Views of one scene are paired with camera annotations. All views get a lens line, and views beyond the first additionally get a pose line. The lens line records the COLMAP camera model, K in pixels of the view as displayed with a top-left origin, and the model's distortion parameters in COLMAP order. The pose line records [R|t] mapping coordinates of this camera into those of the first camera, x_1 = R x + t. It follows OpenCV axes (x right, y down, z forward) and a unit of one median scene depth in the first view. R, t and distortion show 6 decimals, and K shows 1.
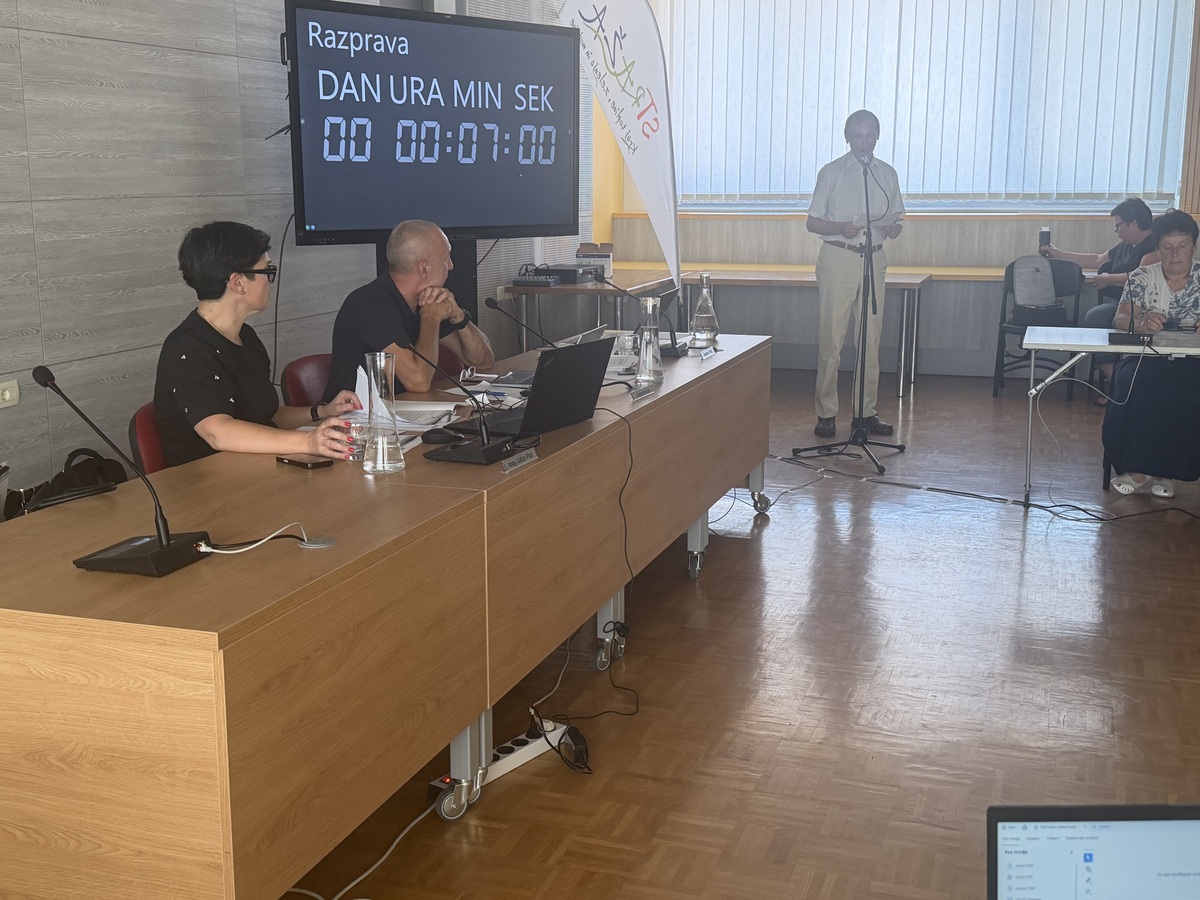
lens RADIAL K [[1401.0, 0, 602.3], [0, 1401.0, 451.4], [0, 0, 1]] dist [0.039308, 0.000000]
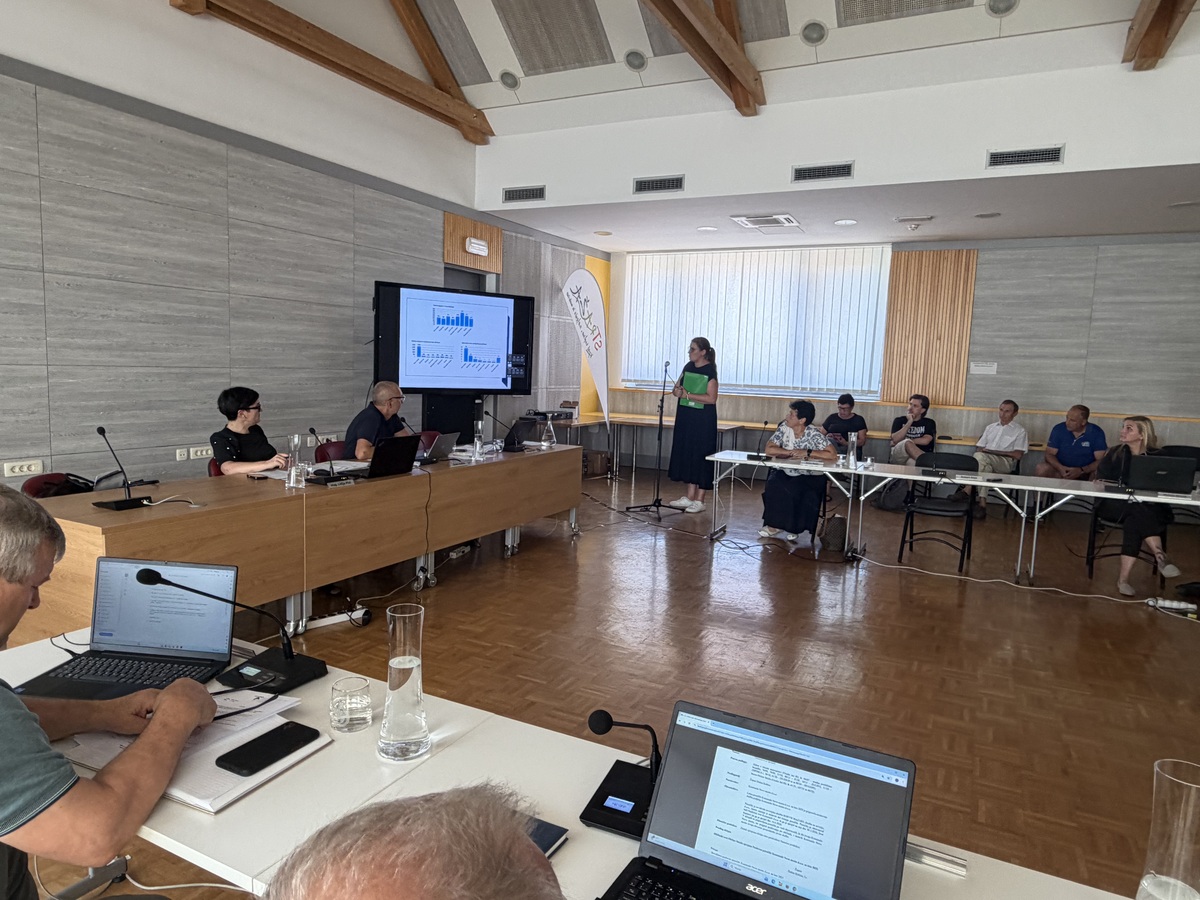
lens RADIAL K [[768.1, 0, 598.8], [0, 768.1, 442.7], [0, 0, 1]] dist [-0.011945, -0.002620]
pose [[0.990110, 0.052349, -0.130159, 0.290244], [-0.064941, 0.993409, -0.094455, 0.016535], [0.124357, 0.101974, 0.986984, -0.105498]]
